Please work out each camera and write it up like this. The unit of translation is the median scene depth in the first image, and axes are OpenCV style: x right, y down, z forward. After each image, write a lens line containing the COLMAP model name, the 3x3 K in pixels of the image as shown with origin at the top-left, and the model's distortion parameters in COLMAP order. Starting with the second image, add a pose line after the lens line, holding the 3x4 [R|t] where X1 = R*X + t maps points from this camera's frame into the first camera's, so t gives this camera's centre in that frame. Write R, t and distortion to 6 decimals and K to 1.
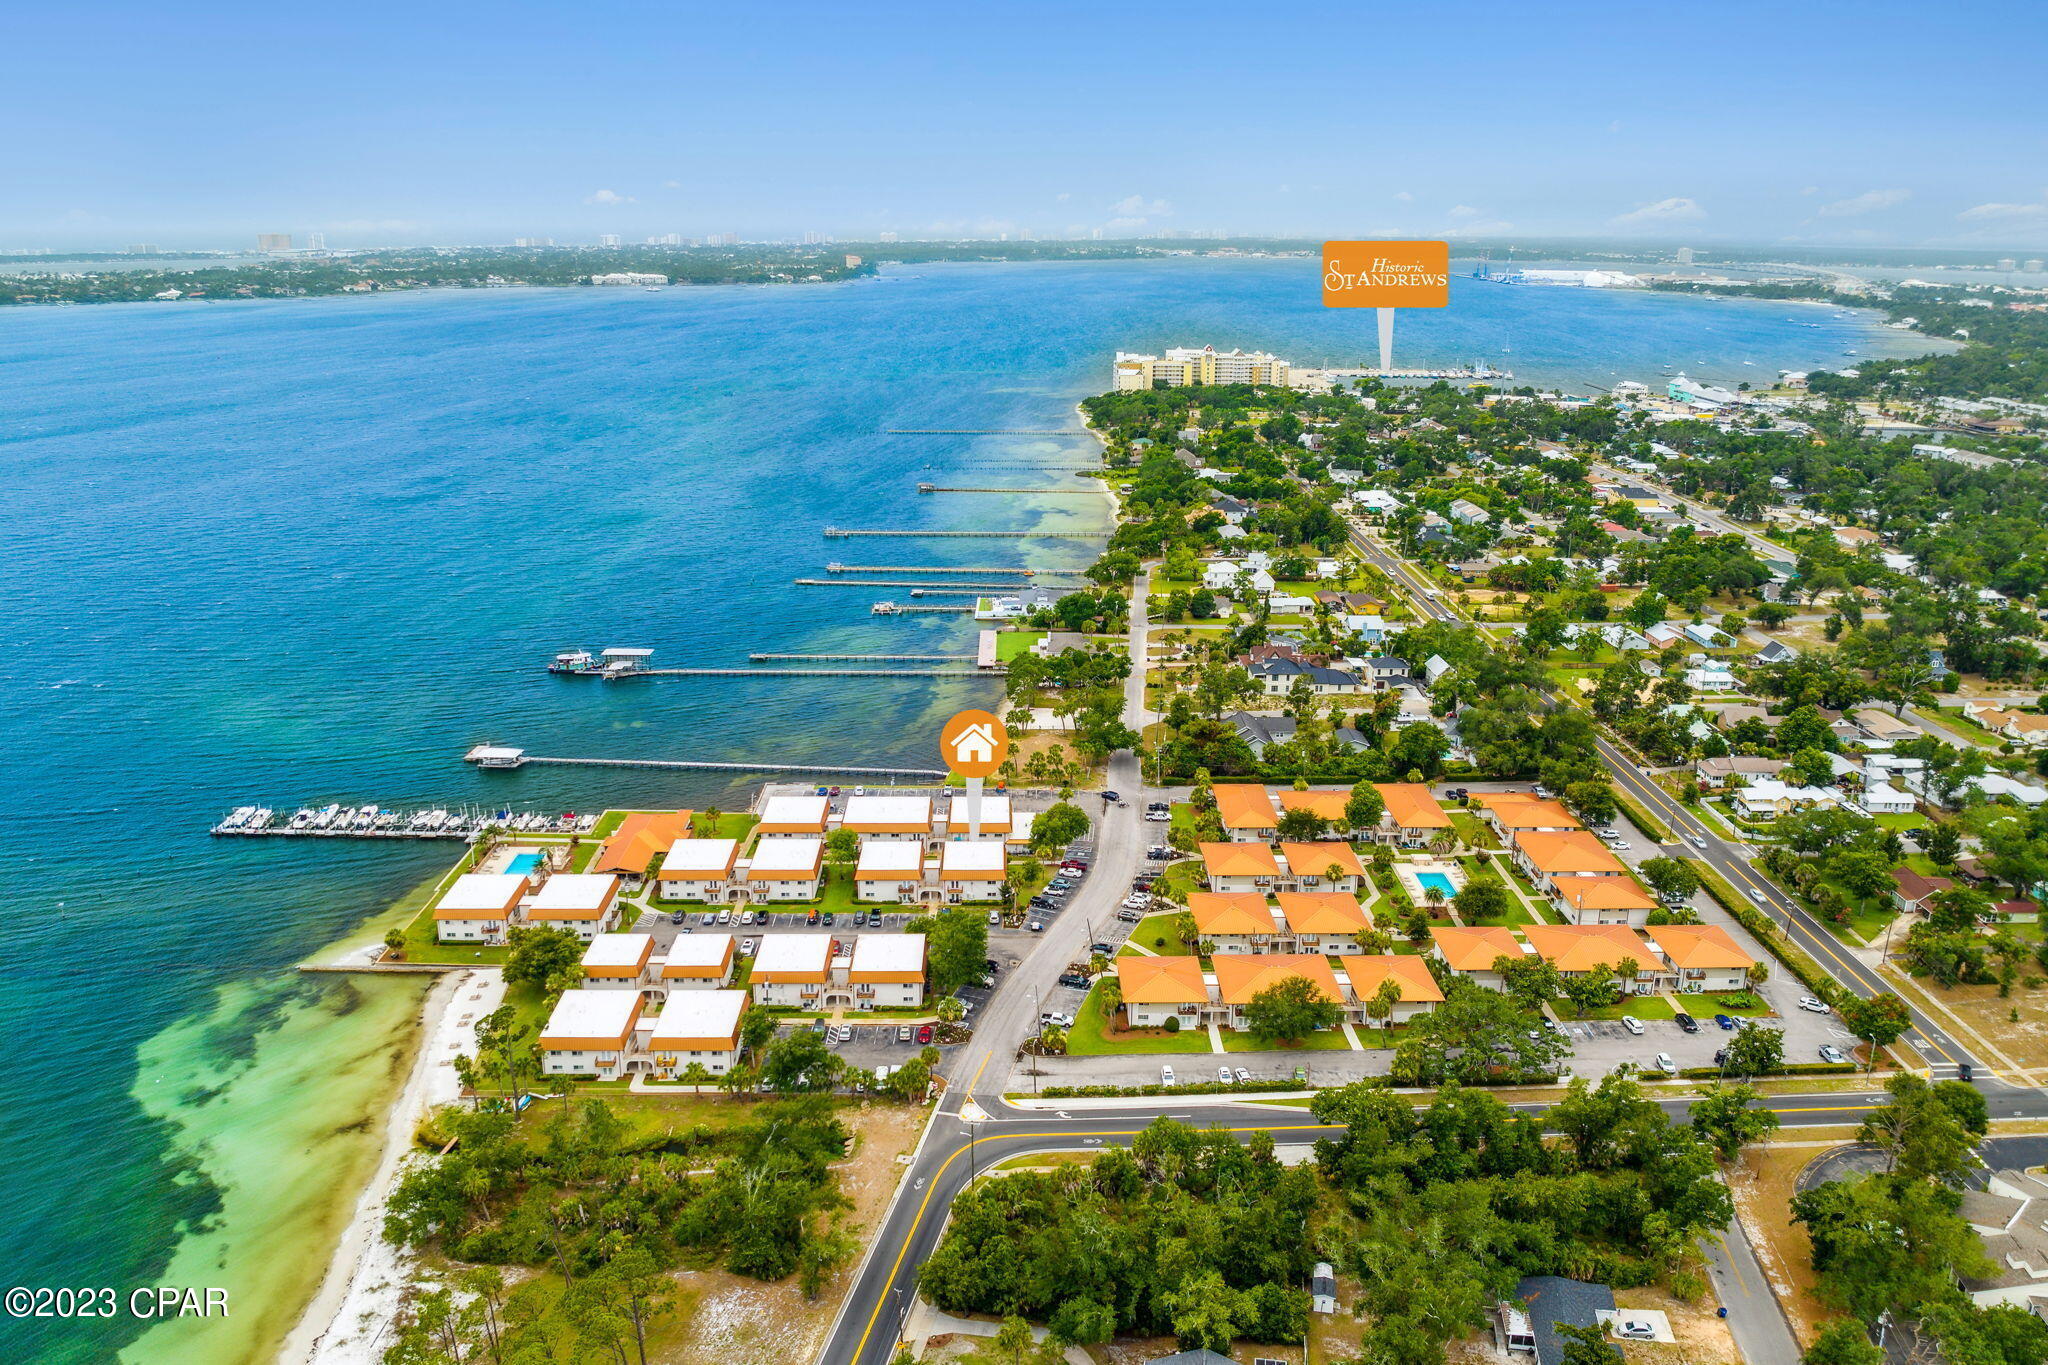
lens RADIAL K [[1493.0, 0, 1046.2], [0, 1493.0, 675.0], [0, 0, 1]] dist [-0.026686, -0.002751]
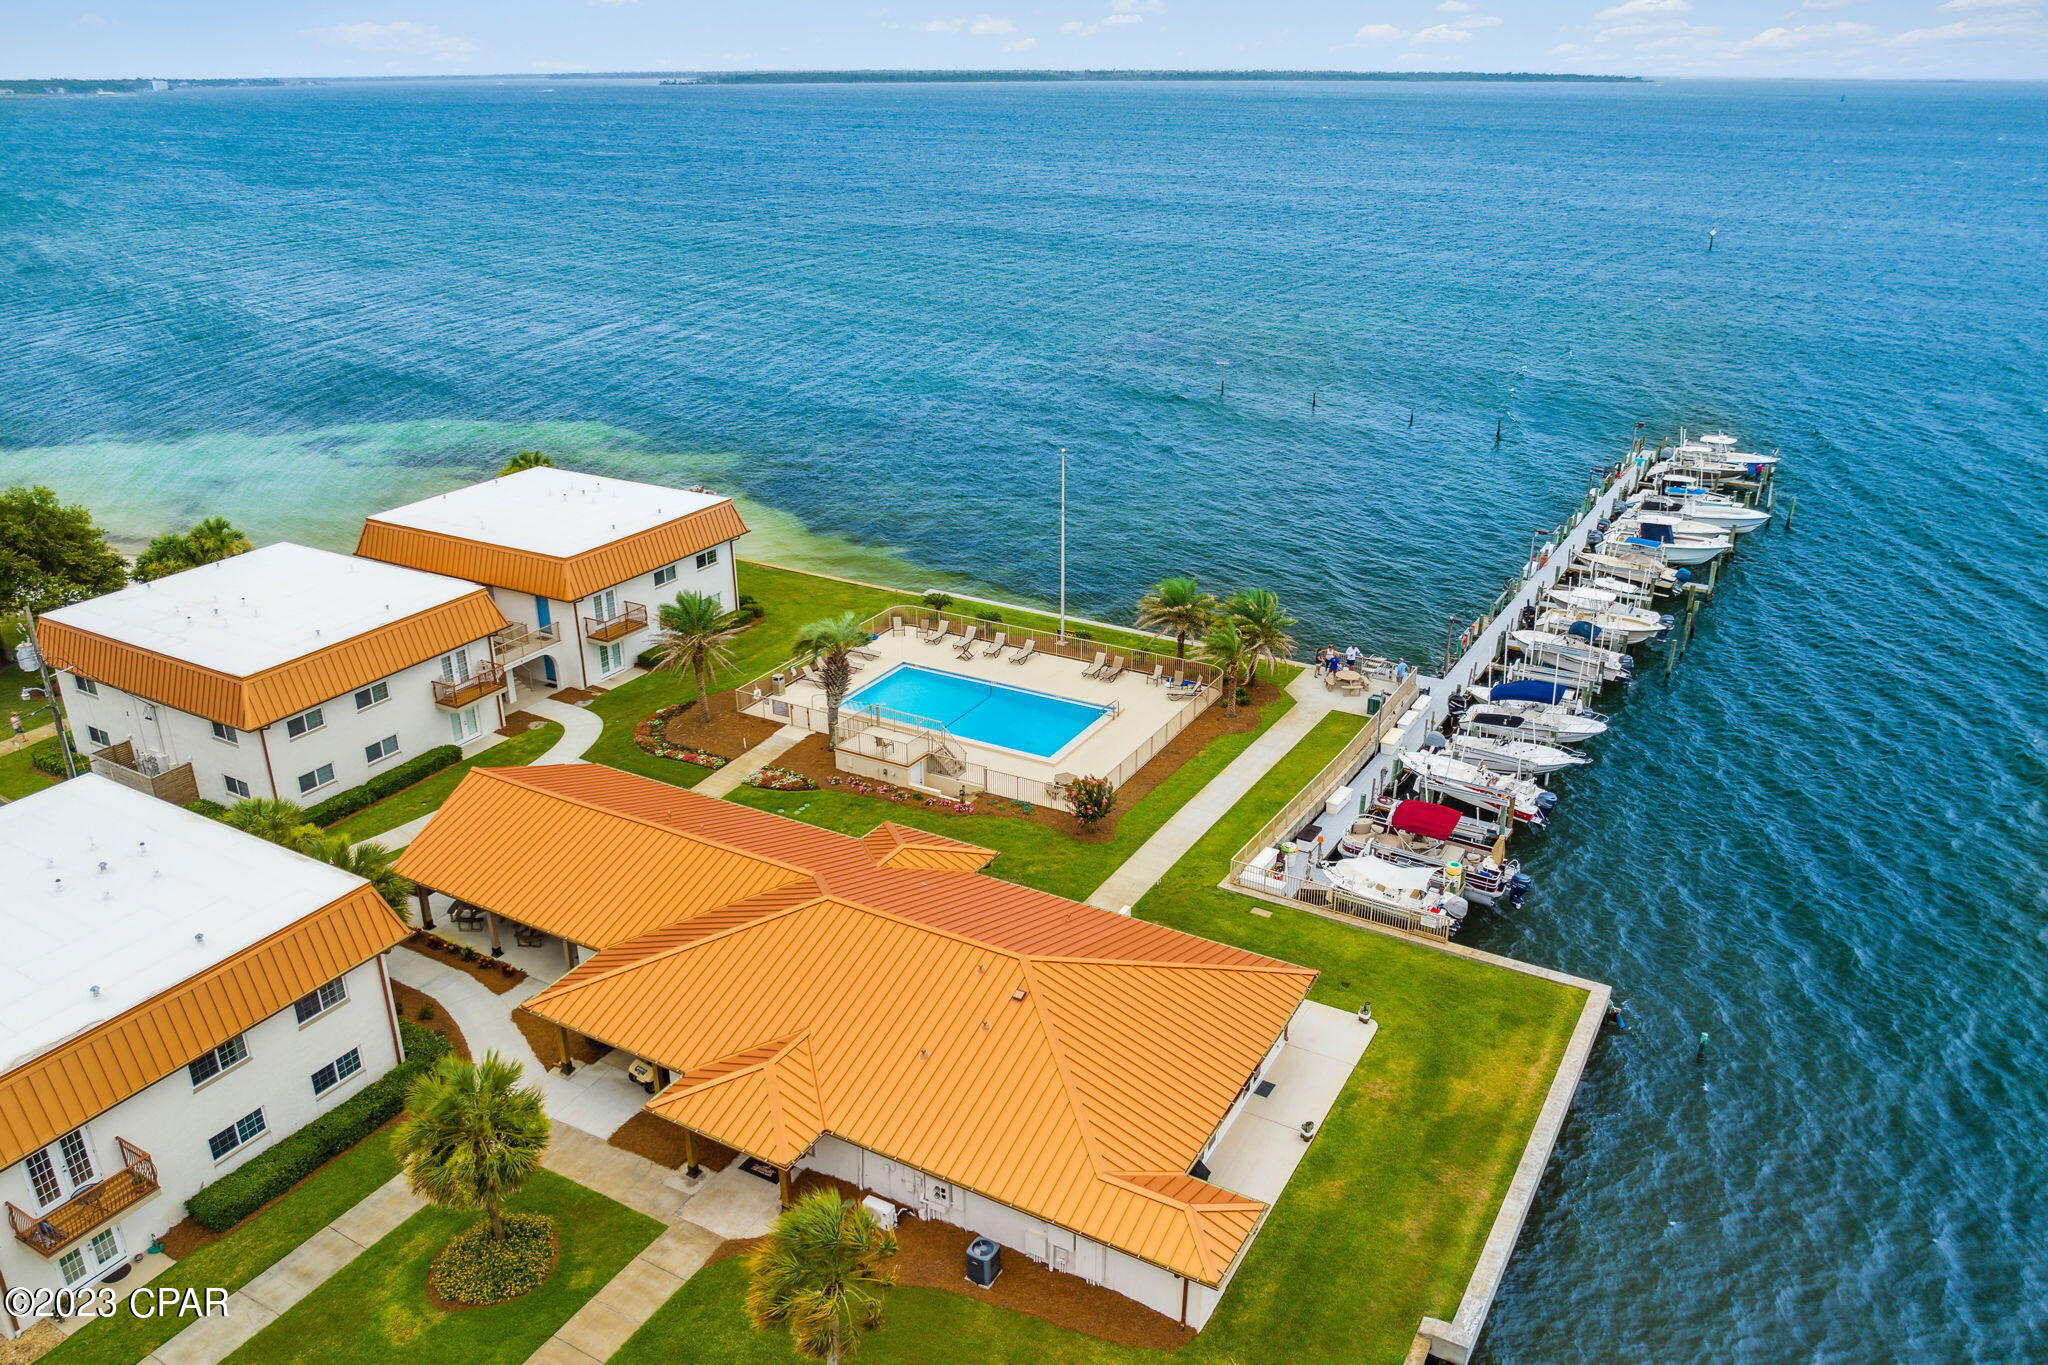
lens RADIAL K [[1545.7, 0, 1024.0], [0, 1545.7, 682.5], [0, 0, 1]] dist [-0.051077, 0.003318]
pose [[-0.516794, 0.314609, -0.796207, -0.176567], [-0.262945, 0.826745, 0.497345, 0.006119], [0.814729, 0.466384, -0.344532, 1.134340]]
